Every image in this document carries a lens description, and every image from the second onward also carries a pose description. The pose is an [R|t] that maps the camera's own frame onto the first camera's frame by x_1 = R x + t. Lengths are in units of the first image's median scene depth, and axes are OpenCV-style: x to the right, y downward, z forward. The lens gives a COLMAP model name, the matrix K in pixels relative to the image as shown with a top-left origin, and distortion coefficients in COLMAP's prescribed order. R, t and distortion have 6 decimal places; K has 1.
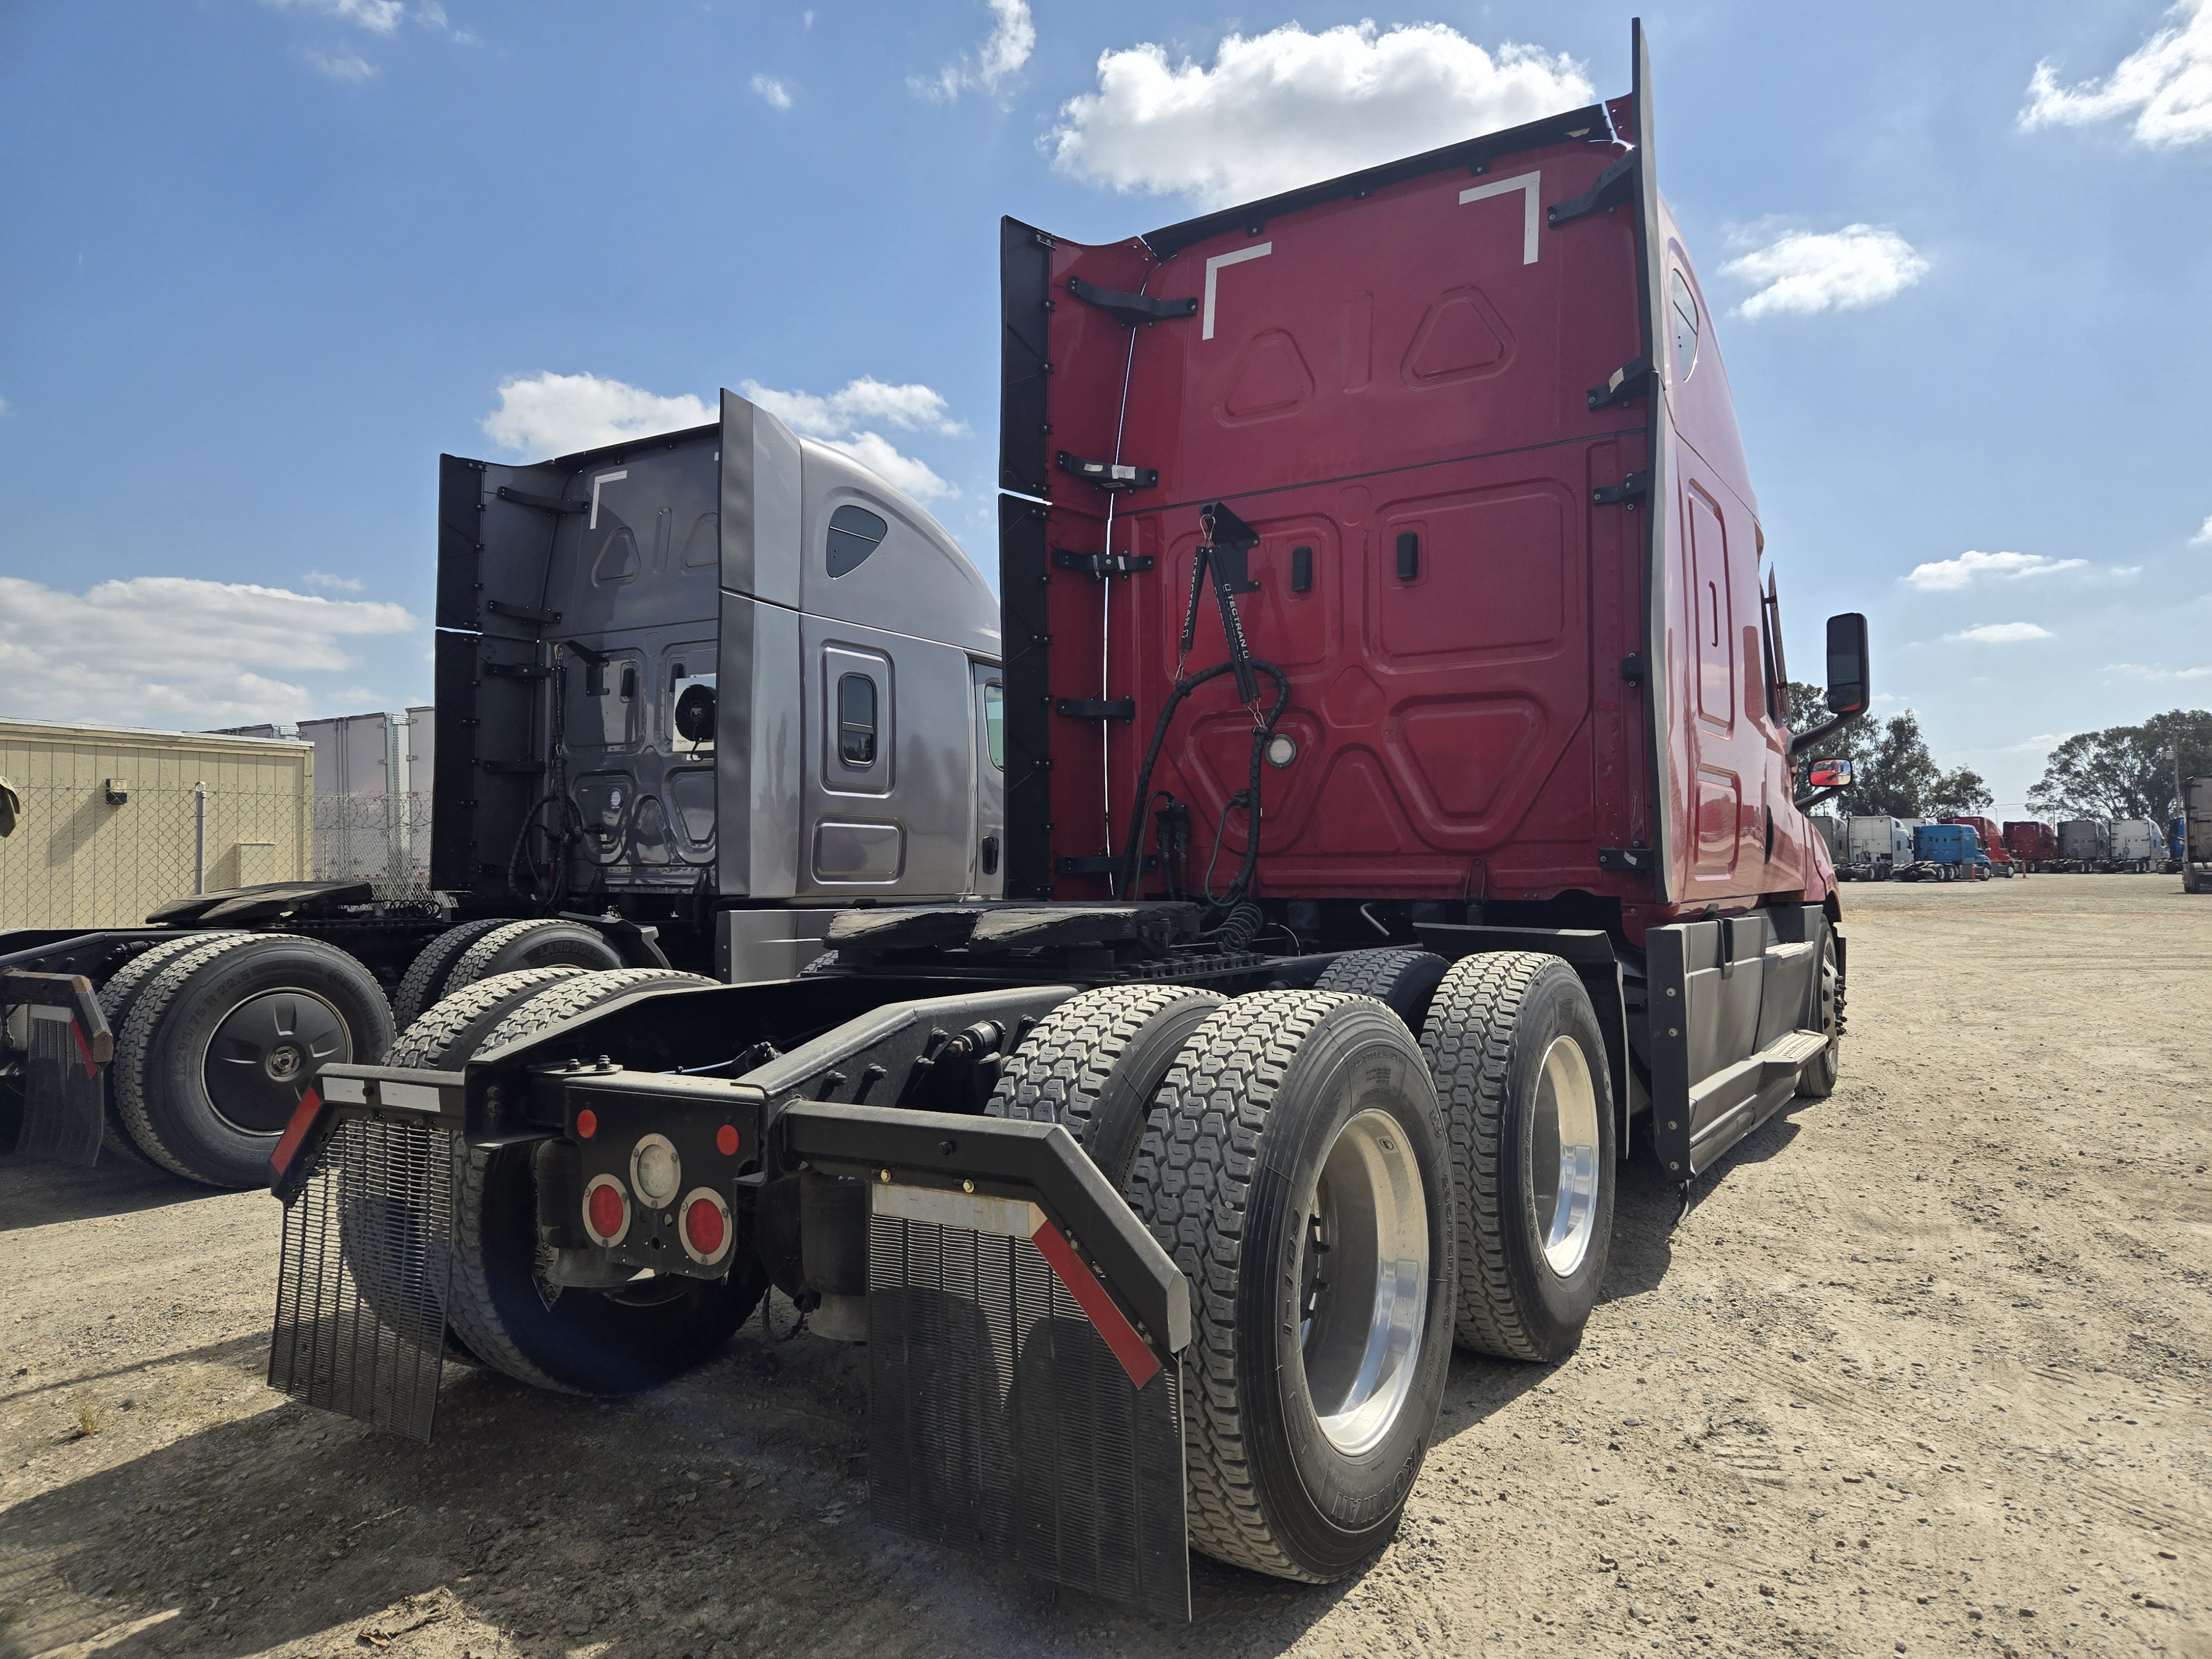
lens RADIAL K [[1454.0, 0, 1110.9], [0, 1454.0, 813.1], [0, 0, 1]] dist [0.071121, -0.047609]
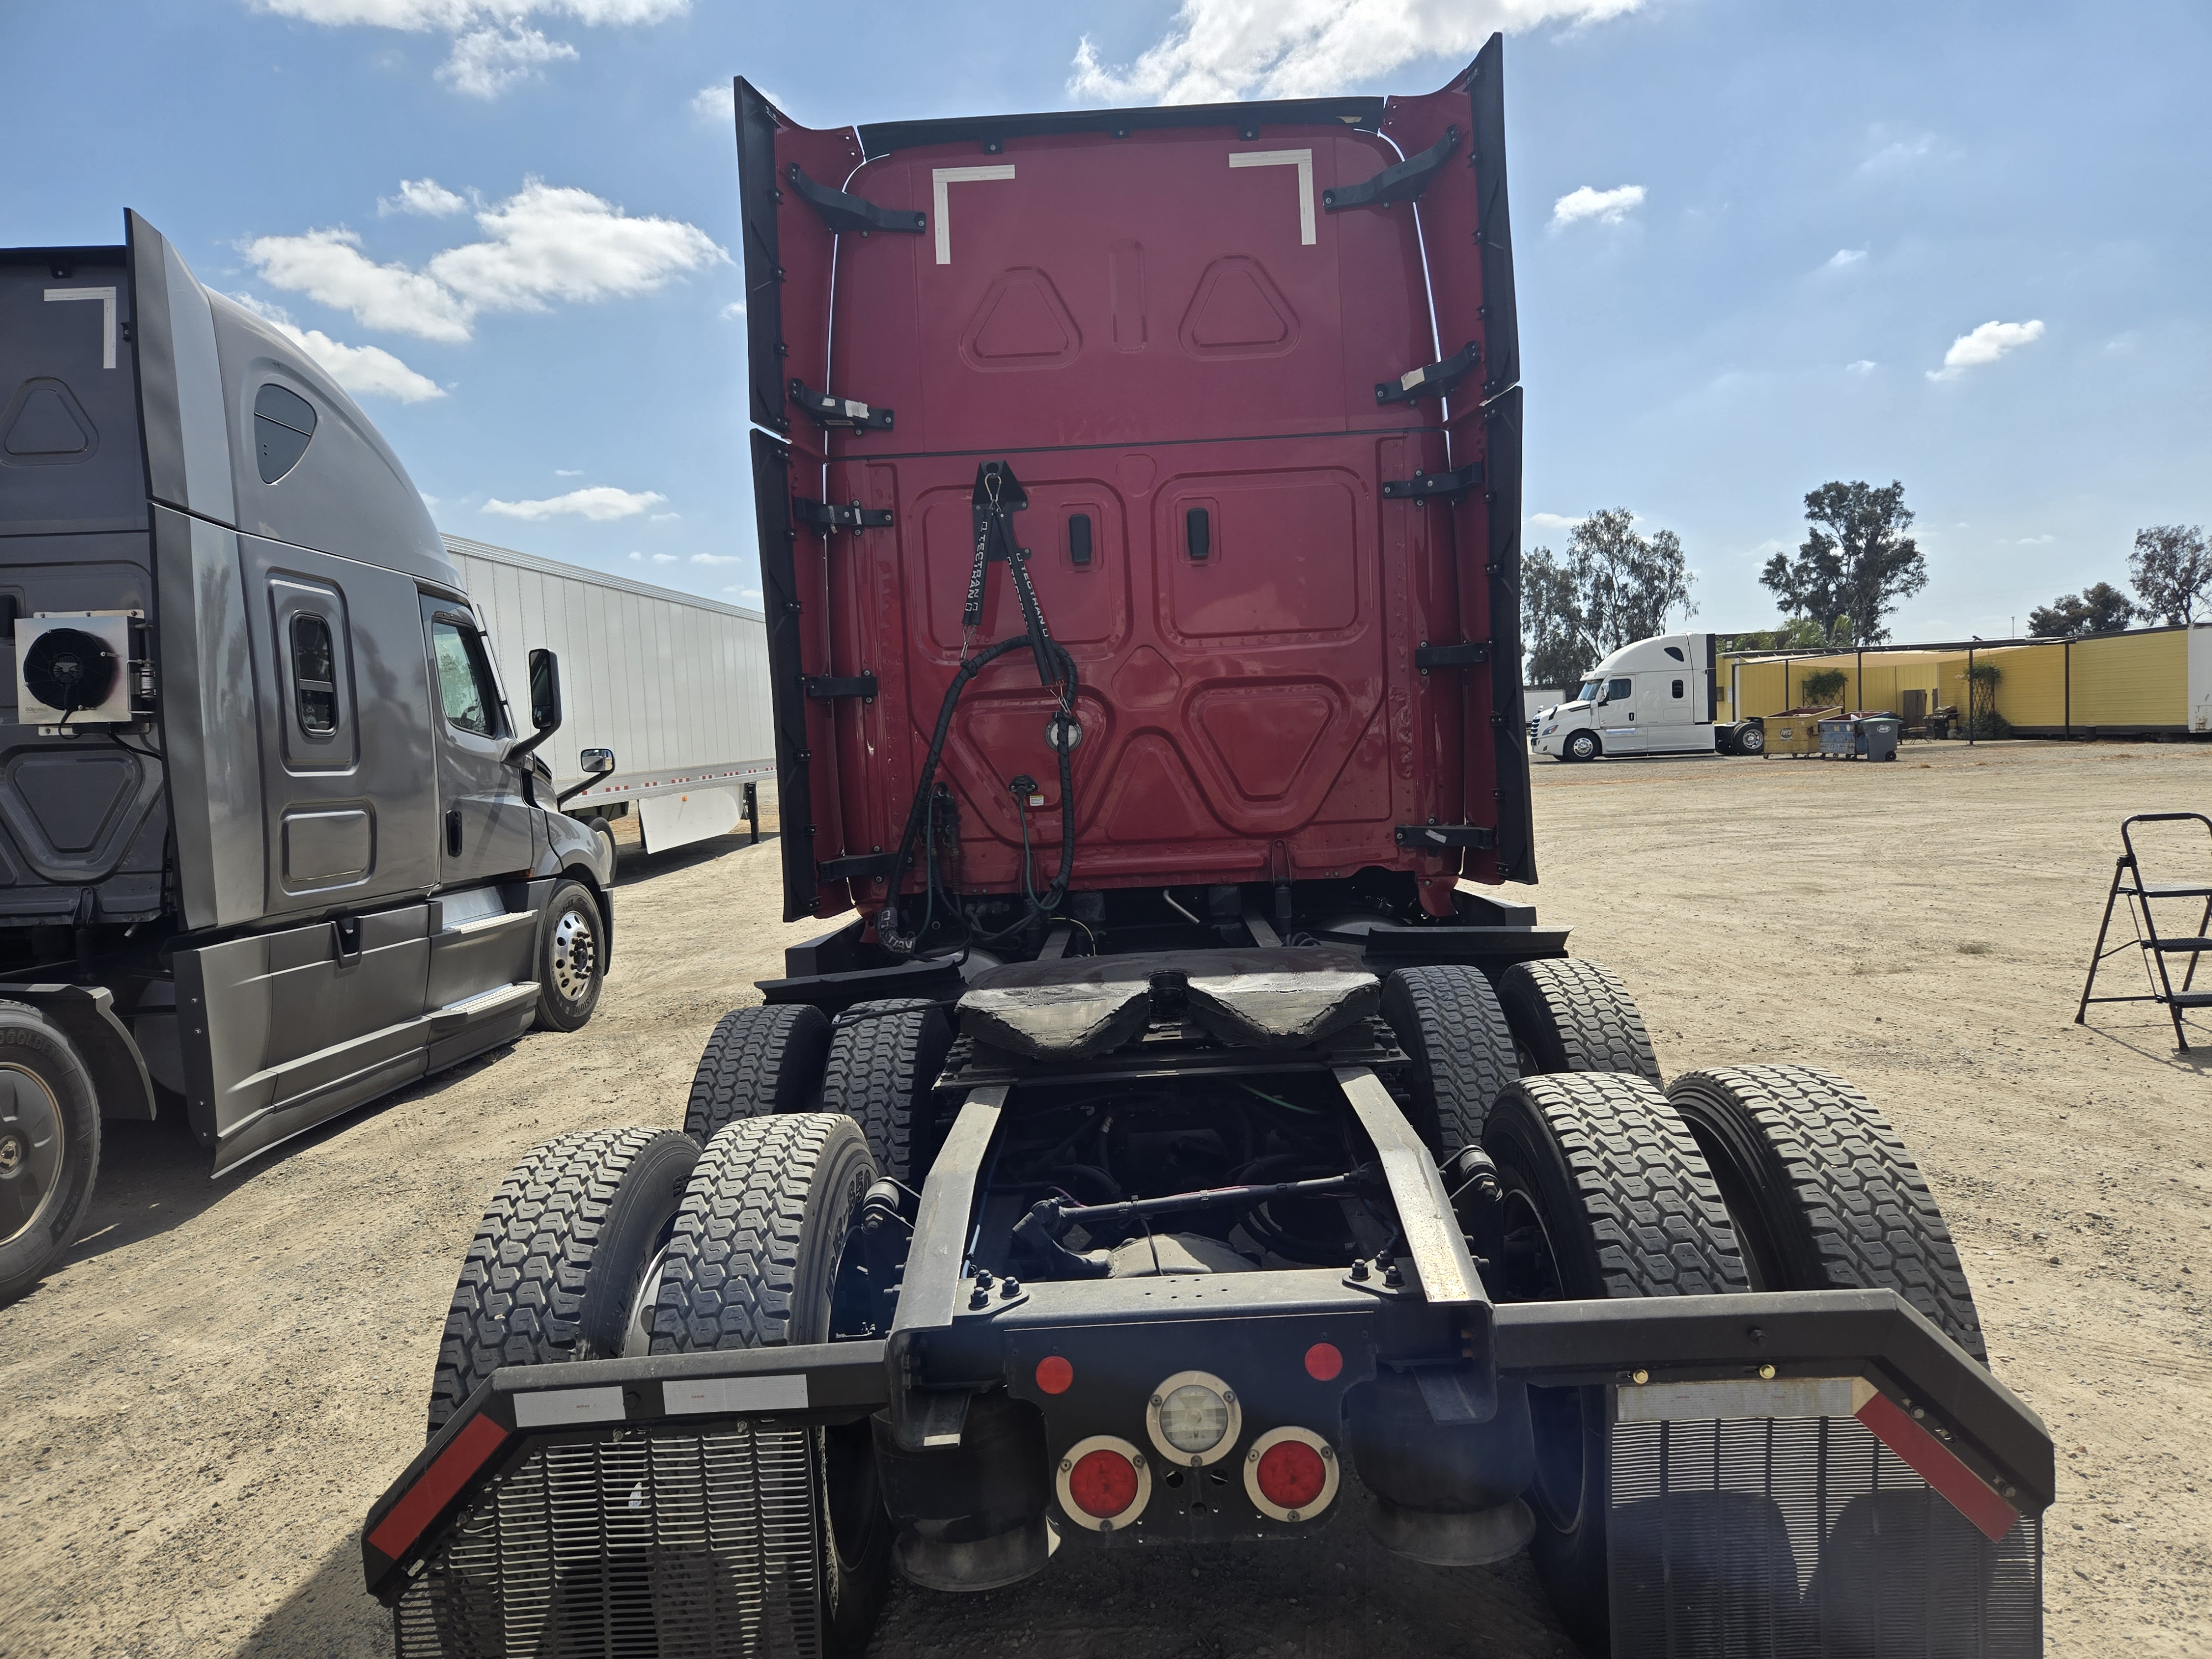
lens RADIAL K [[1457.0, 0, 1128.5], [0, 1457.0, 823.3], [0, 0, 1]] dist [0.063828, -0.045367]
pose [[0.850103, -0.062509, 0.522893, -0.352184], [0.023459, 0.996440, 0.080979, -0.062866], [-0.526093, -0.056574, 0.848543, 0.187682]]
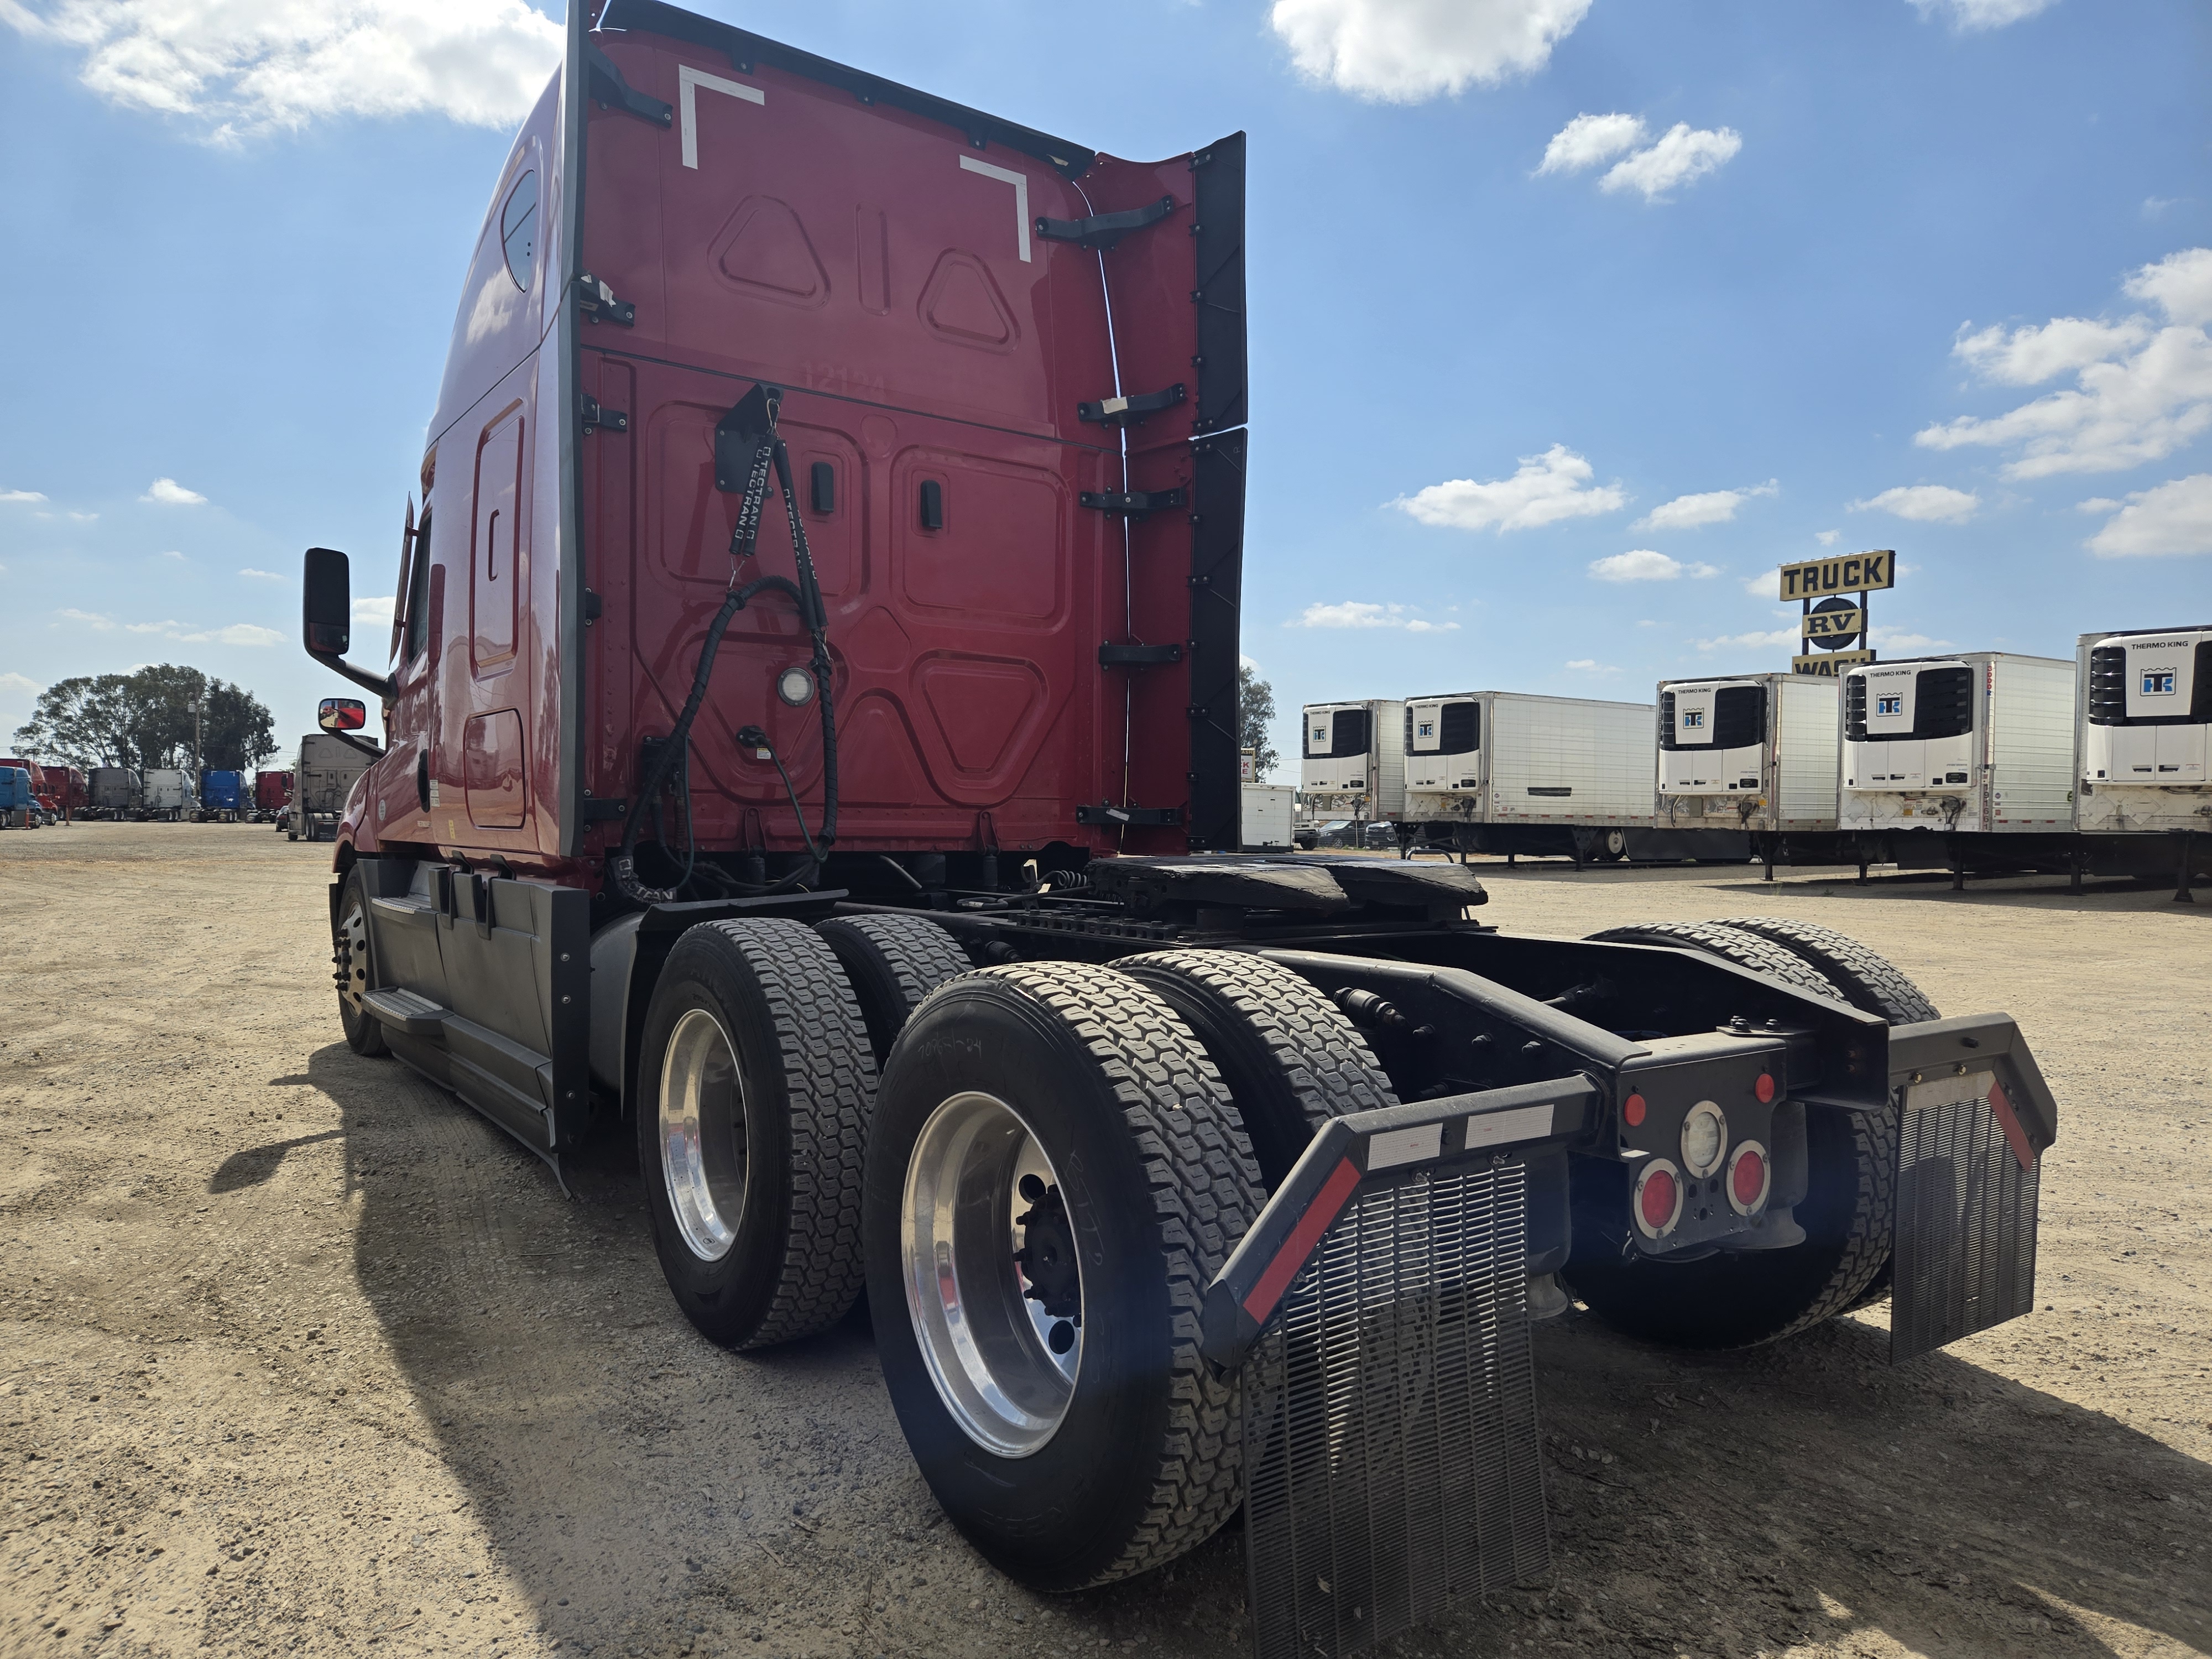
lens RADIAL K [[1457.0, 0, 1128.5], [0, 1457.0, 823.3], [0, 0, 1]] dist [0.063828, -0.045367]
pose [[0.379301, 0.010279, 0.925216, -0.653720], [-0.048887, 0.998764, 0.008946, 0.023685], [-0.923981, -0.048625, 0.379335, 0.484779]]
